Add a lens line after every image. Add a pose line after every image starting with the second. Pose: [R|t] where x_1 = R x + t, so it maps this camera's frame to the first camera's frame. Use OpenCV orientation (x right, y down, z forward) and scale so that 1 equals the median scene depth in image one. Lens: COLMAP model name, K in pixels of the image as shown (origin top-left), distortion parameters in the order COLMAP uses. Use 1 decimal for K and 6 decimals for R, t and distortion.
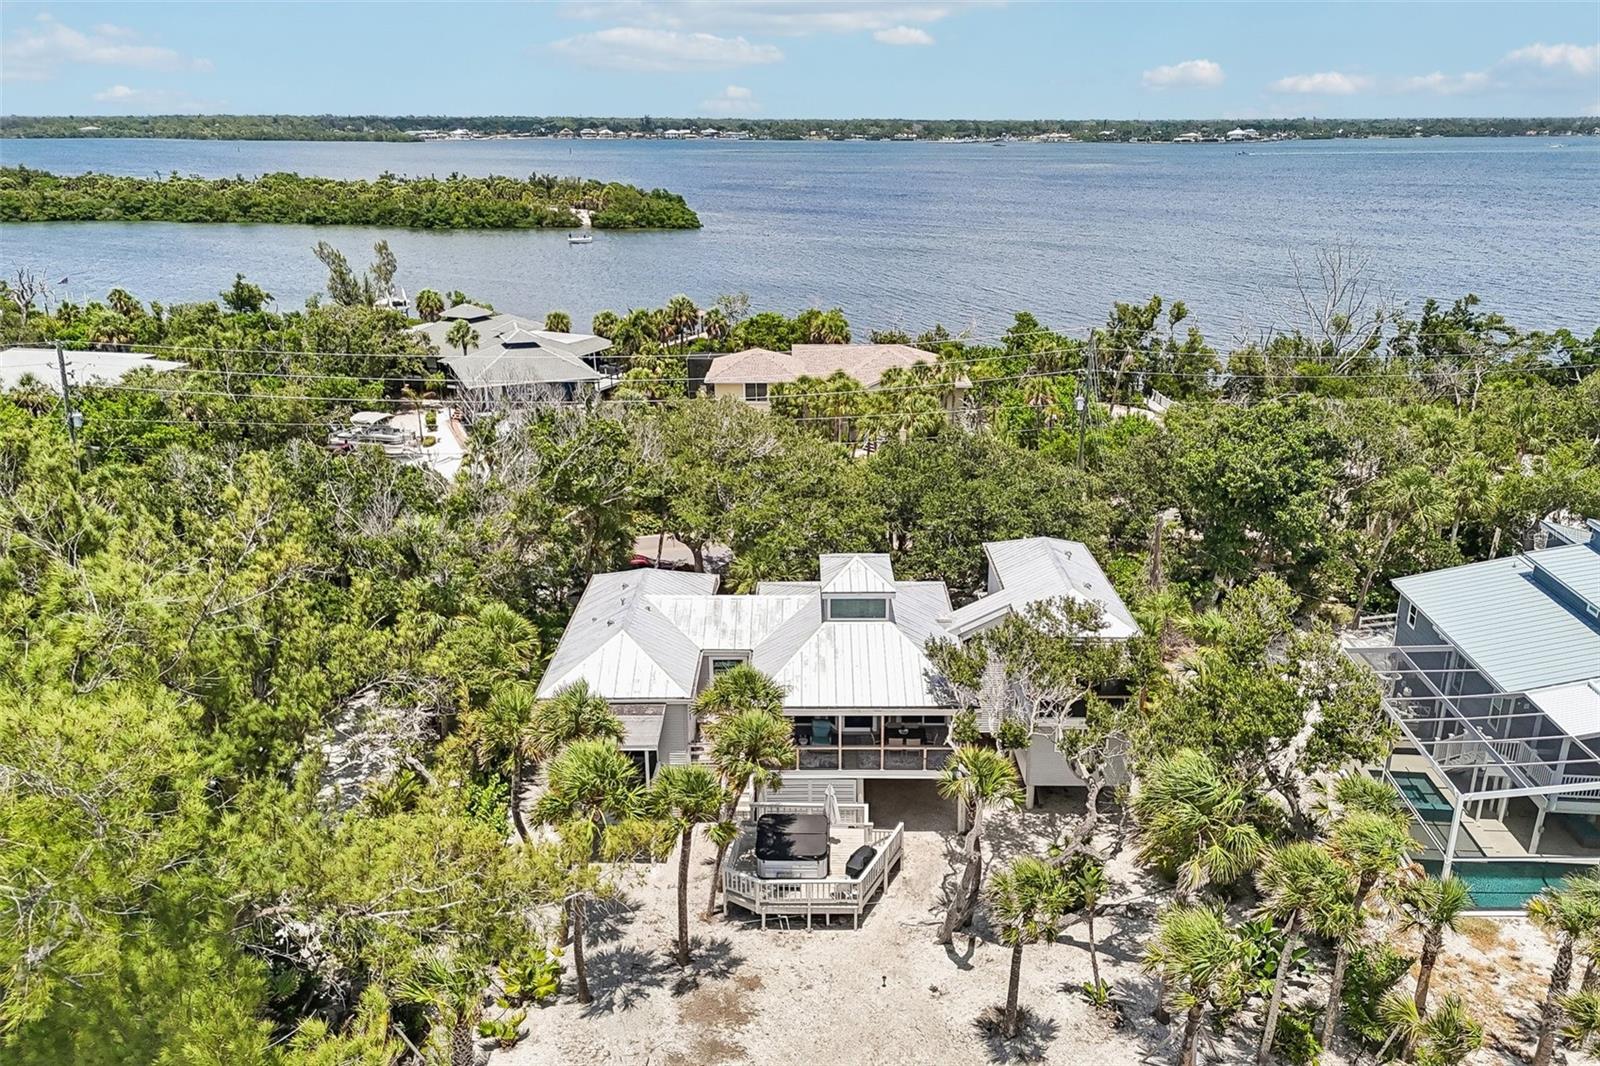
lens RADIAL K [[1186.2, 0, 806.0], [0, 1186.2, 521.4], [0, 0, 1]] dist [0.034167, -0.009951]
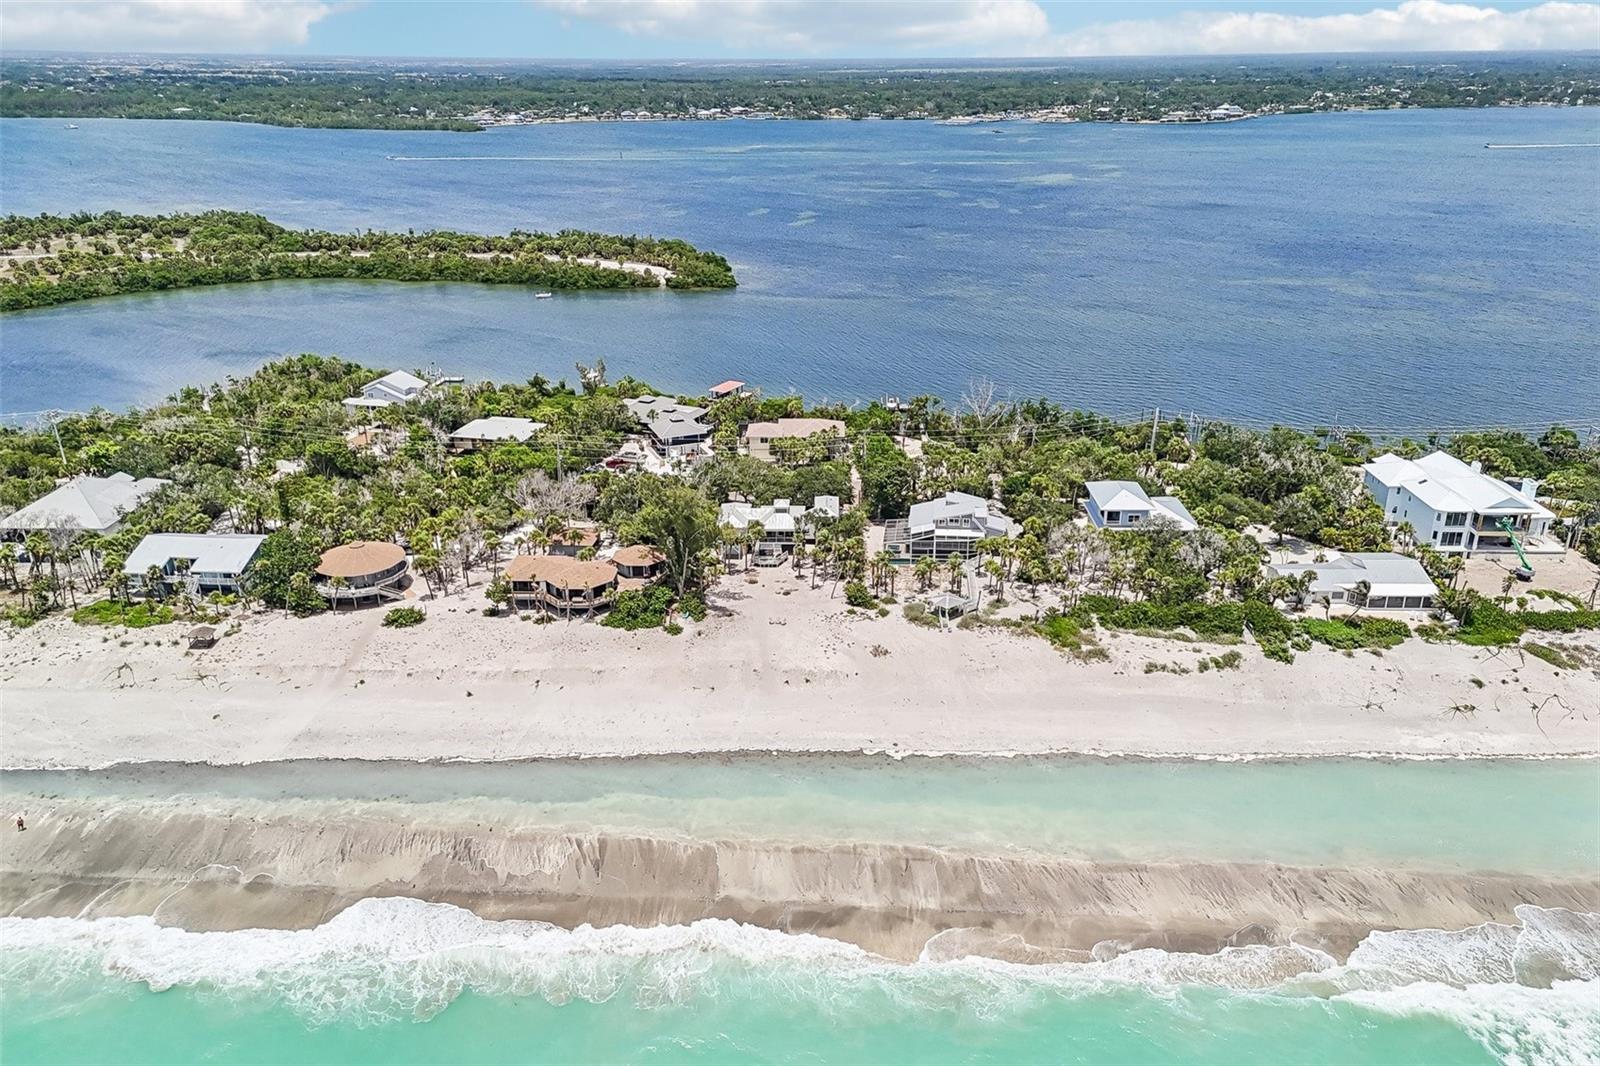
lens RADIAL K [[1151.8, 0, 810.7], [0, 1151.8, 558.1], [0, 0, 1]] dist [0.178734, -0.281640]
pose [[0.999821, 0.005136, -0.018199, 0.242307], [-0.003704, 0.996959, 0.077835, -0.094632], [0.018543, -0.077753, 0.996800, -3.552633]]
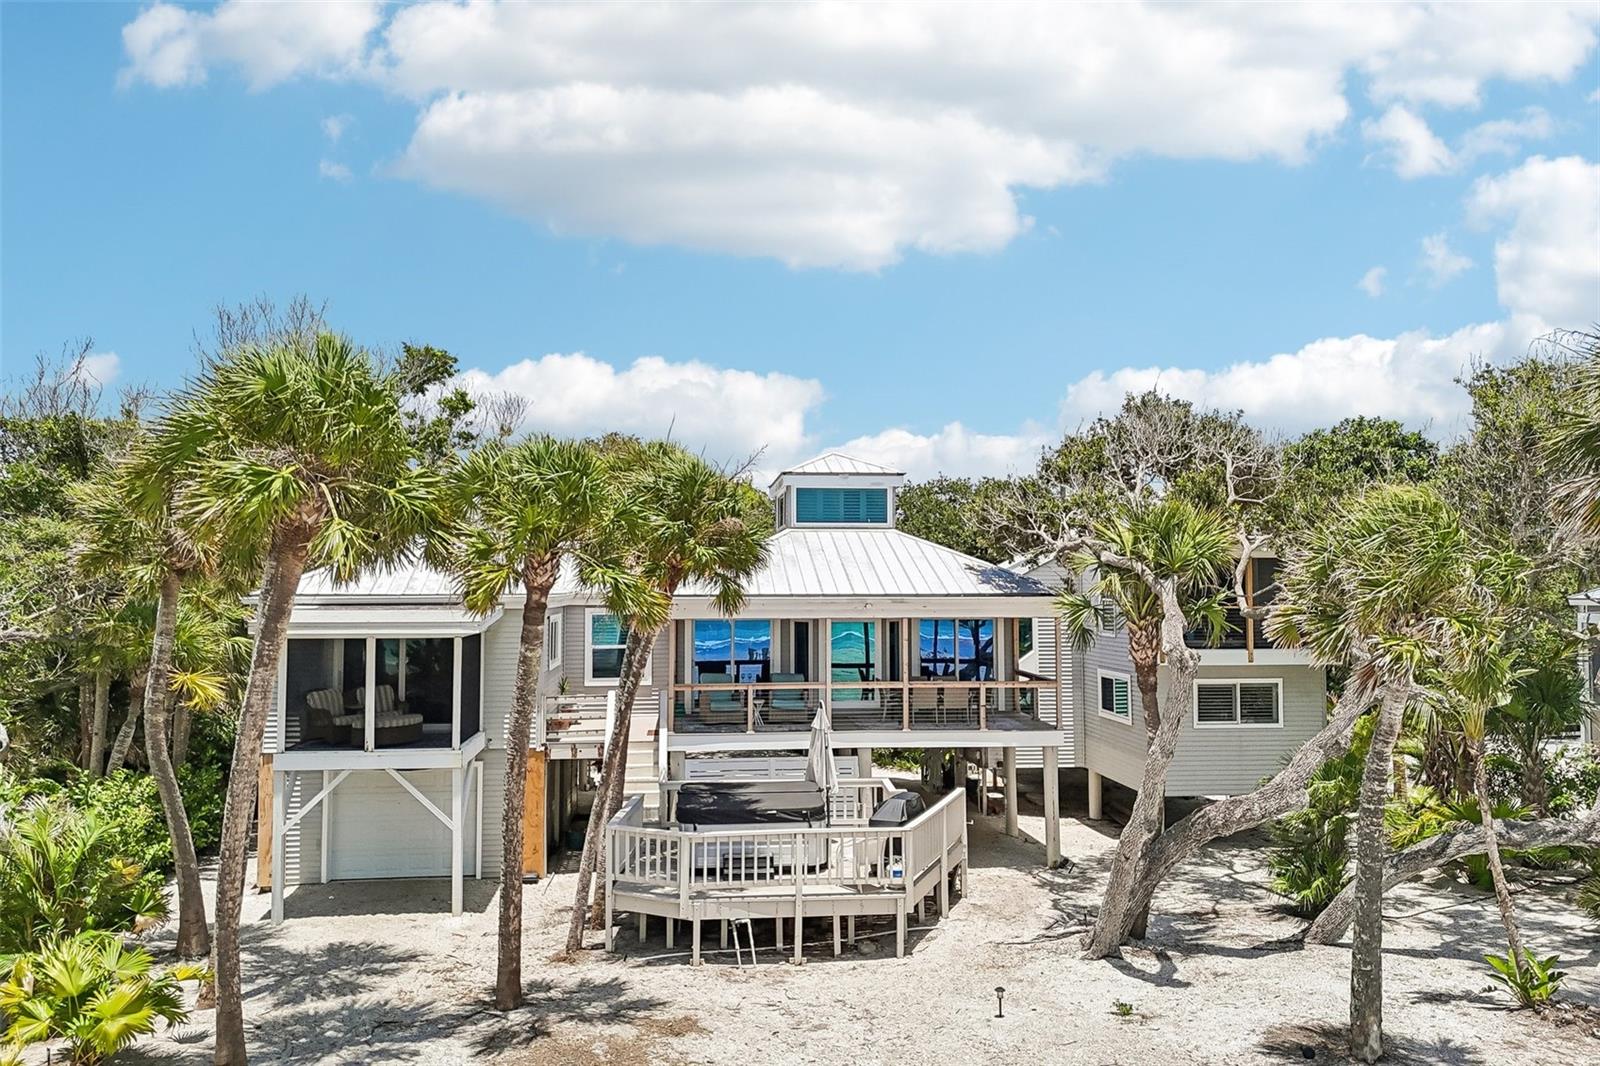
lens RADIAL K [[1186.2, 0, 806.0], [0, 1186.2, 521.4], [0, 0, 1]] dist [0.034167, -0.009951]
pose [[0.994678, 0.005230, 0.102897, -0.034160], [0.033042, 0.929768, -0.366661, 0.291160], [-0.097588, 0.368110, 0.924647, 0.431513]]
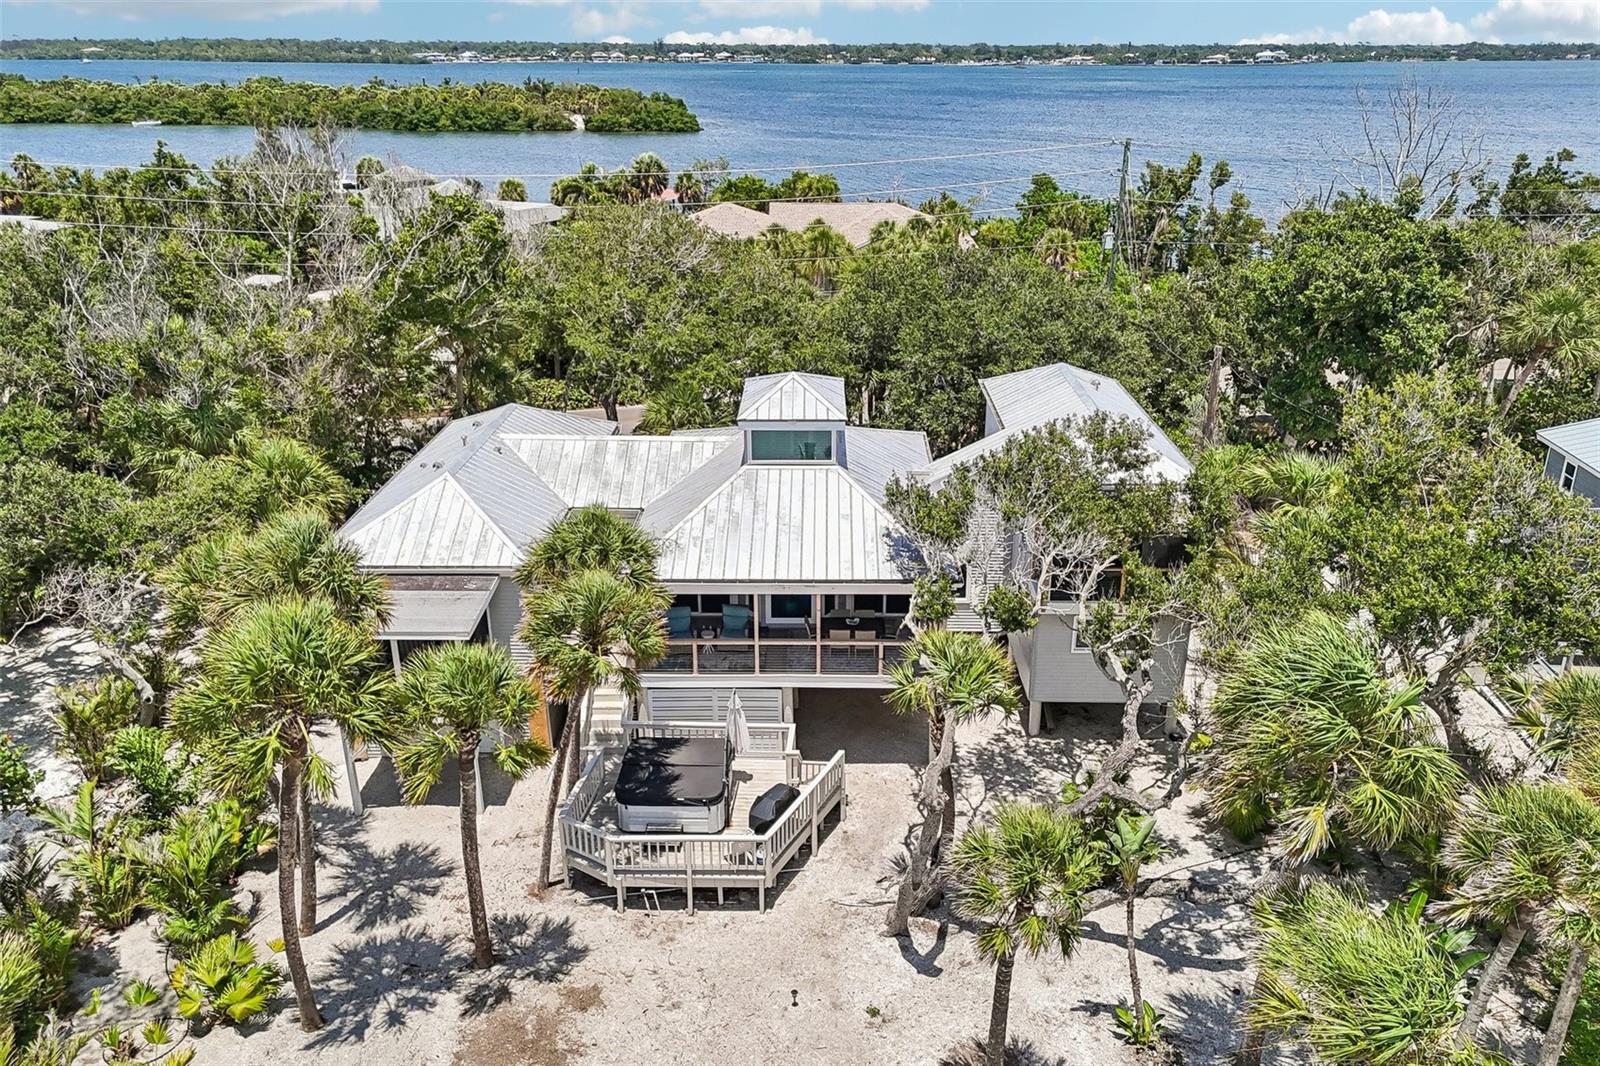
lens RADIAL K [[1187.9, 0, 806.7], [0, 1187.9, 510.9], [0, 0, 1]] dist [0.022497, 0.000417]
pose [[0.999908, 0.004810, -0.012657, 0.059994], [-0.004245, 0.999008, 0.044325, 0.078670], [0.012858, -0.044268, 0.998937, 0.296429]]
